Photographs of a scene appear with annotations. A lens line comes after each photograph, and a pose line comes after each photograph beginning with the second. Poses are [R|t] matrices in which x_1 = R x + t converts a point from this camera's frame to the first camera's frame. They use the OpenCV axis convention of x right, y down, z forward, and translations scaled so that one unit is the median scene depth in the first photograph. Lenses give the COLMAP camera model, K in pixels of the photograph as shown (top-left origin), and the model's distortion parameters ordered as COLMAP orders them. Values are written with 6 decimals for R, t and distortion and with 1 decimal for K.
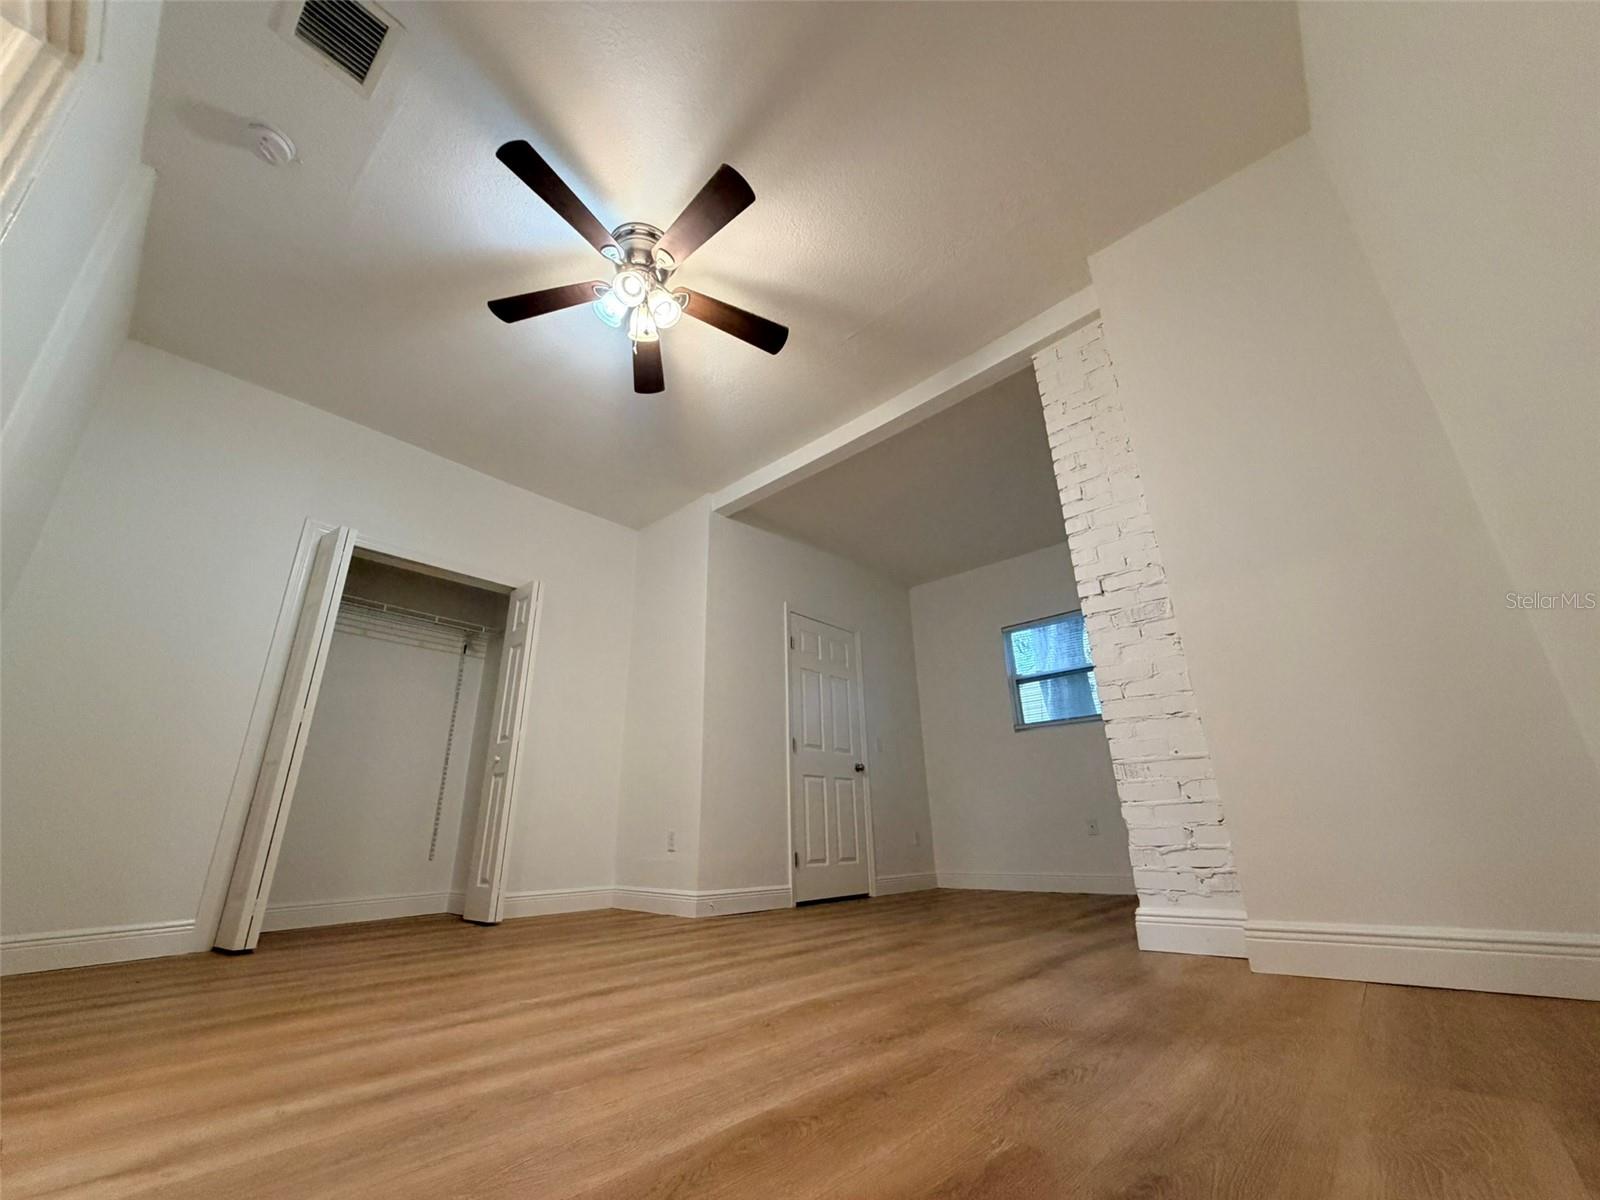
lens RADIAL K [[631.1, 0, 795.4], [0, 631.1, 599.7], [0, 0, 1]] dist [0.000612, -0.000052]
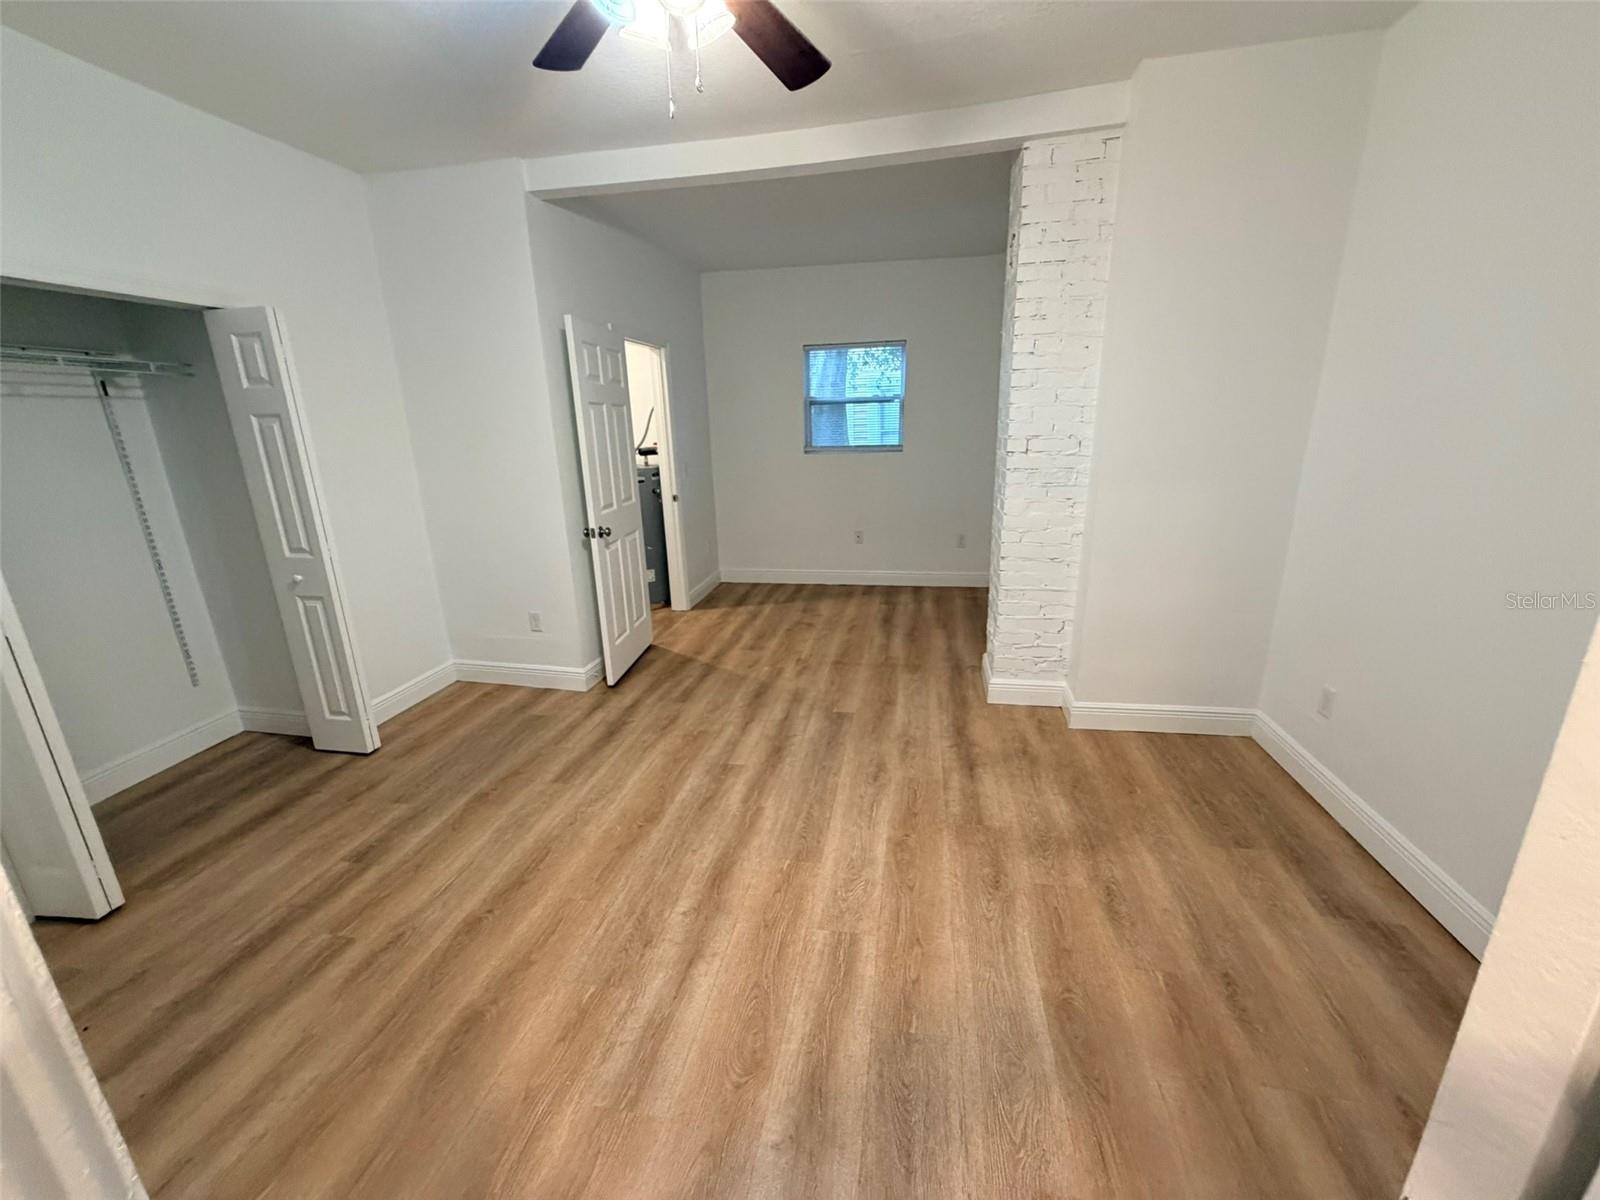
lens RADIAL K [[631.1, 0, 795.4], [0, 631.1, 599.7], [0, 0, 1]] dist [0.000612, -0.000052]
pose [[0.858874, -0.141775, 0.492175, -0.502444], [-0.171049, 0.826363, 0.536532, -0.346109], [-0.482782, -0.544999, 0.685491, 0.272849]]
